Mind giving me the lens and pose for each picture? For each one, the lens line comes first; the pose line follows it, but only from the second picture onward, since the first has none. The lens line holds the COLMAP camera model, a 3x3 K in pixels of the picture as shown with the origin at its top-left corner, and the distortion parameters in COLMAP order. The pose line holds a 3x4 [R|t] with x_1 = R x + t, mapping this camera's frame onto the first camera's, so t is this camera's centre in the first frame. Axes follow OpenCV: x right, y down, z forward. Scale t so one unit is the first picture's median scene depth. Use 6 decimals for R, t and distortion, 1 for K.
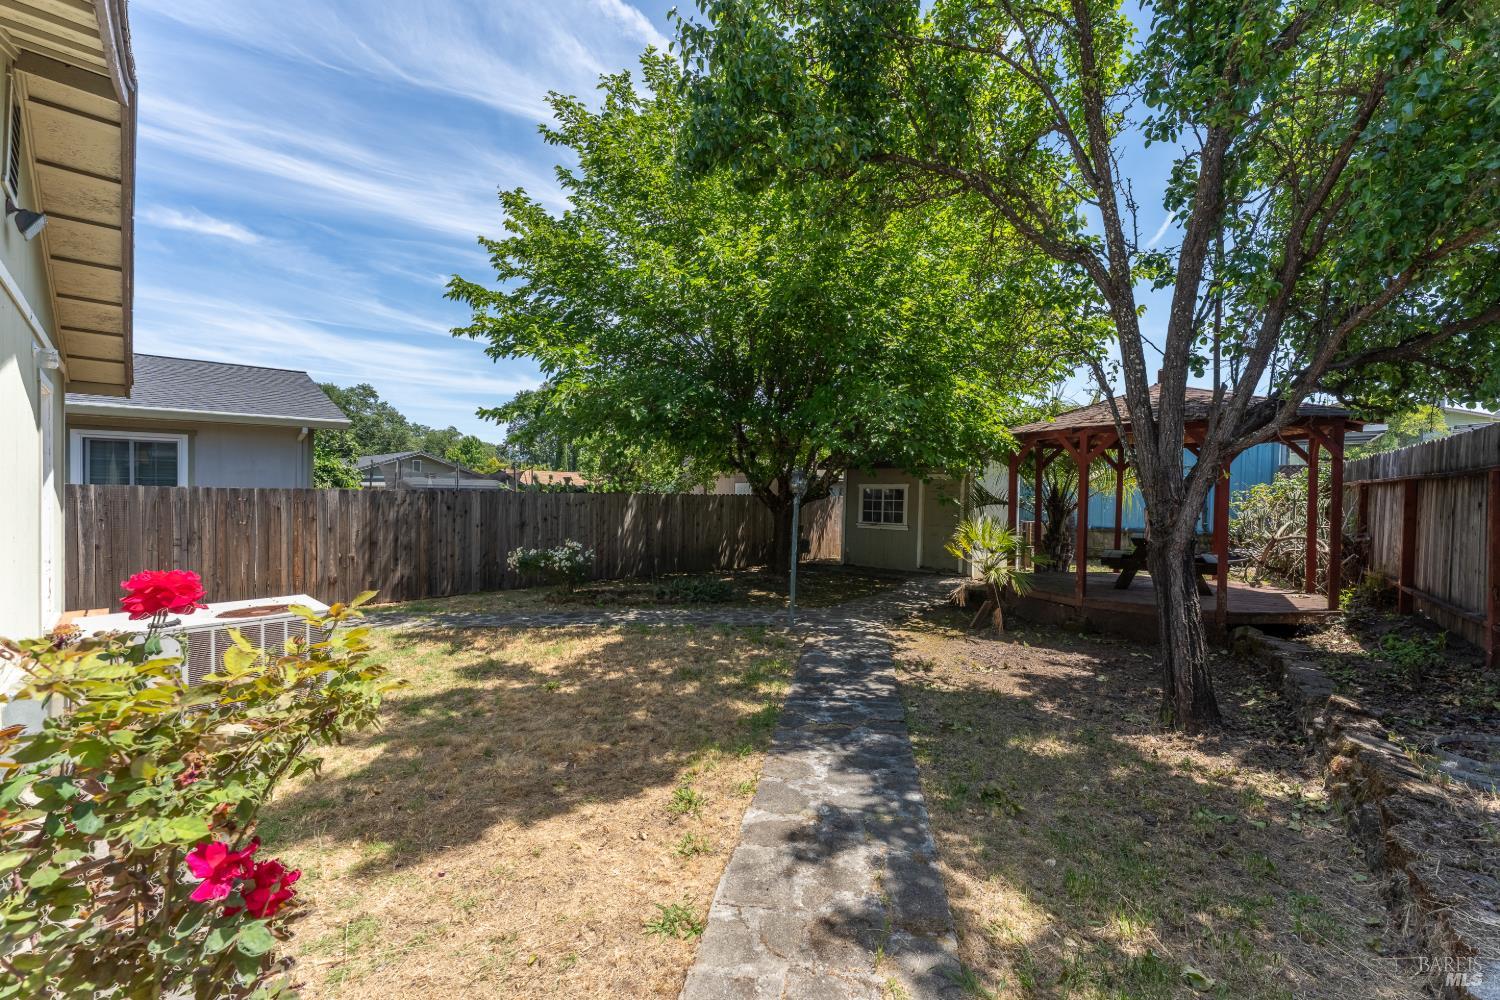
lens RADIAL K [[591.0, 0, 750.0], [0, 591.0, 500.0], [0, 0, 1]] dist [0.000357, 0.000029]
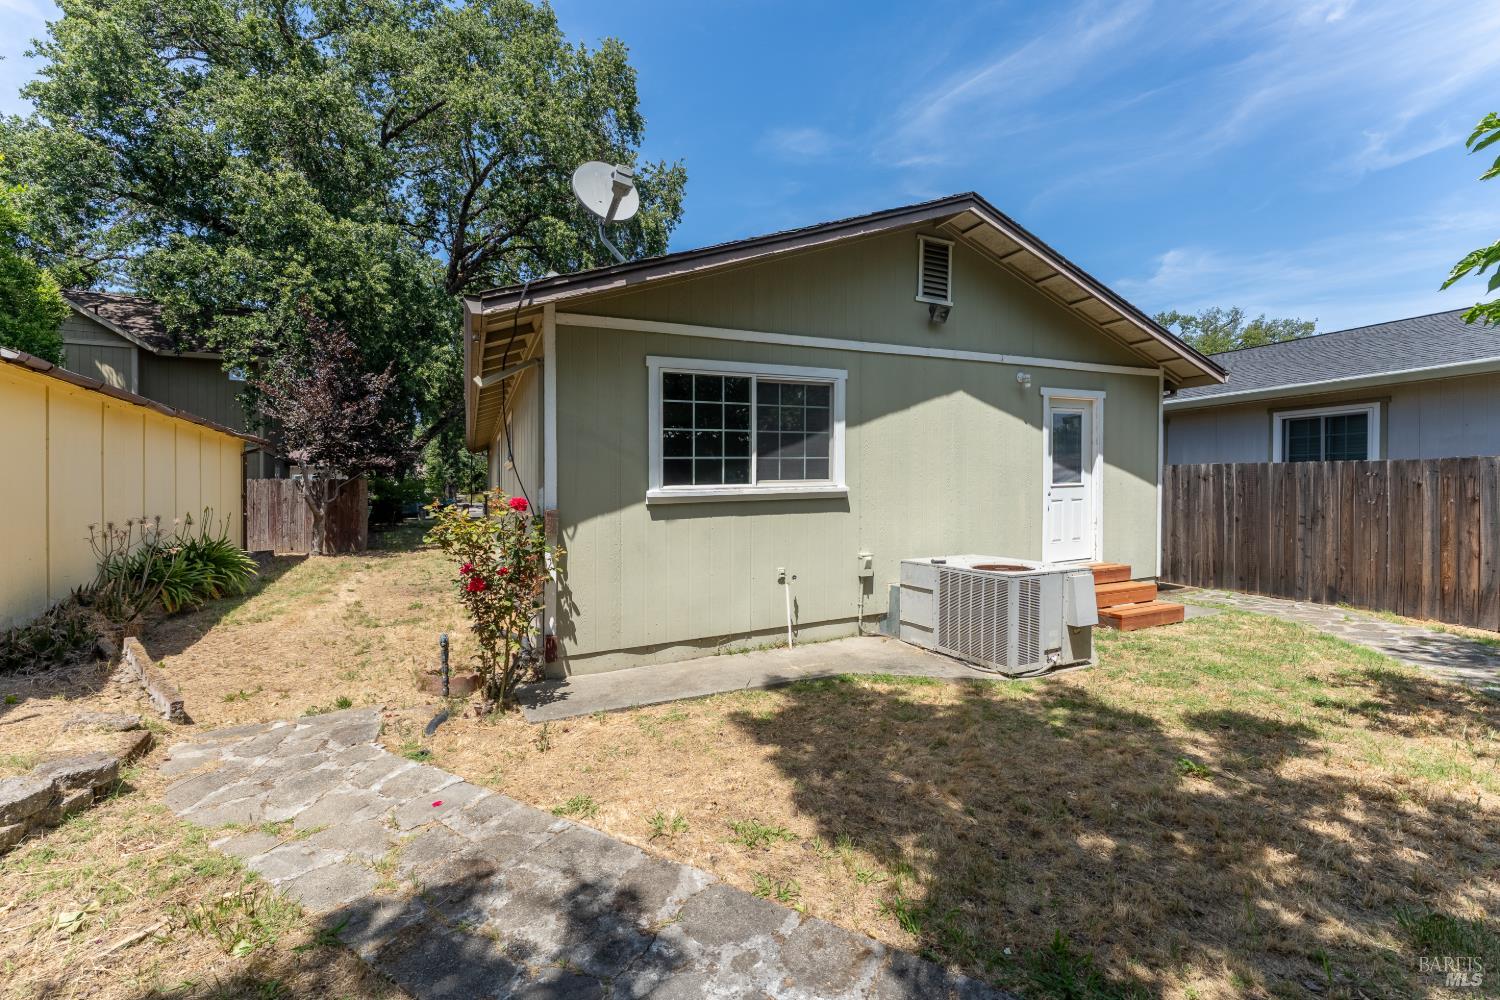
lens RADIAL K [[601.3, 0, 750.0], [0, 601.3, 500.0], [0, 0, 1]] dist [0.001216, 0.000187]
pose [[-0.322780, 0.026072, -0.946115, 0.422056], [0.010928, 0.999657, 0.023819, 0.008964], [0.946411, -0.002651, -0.322954, 0.772523]]
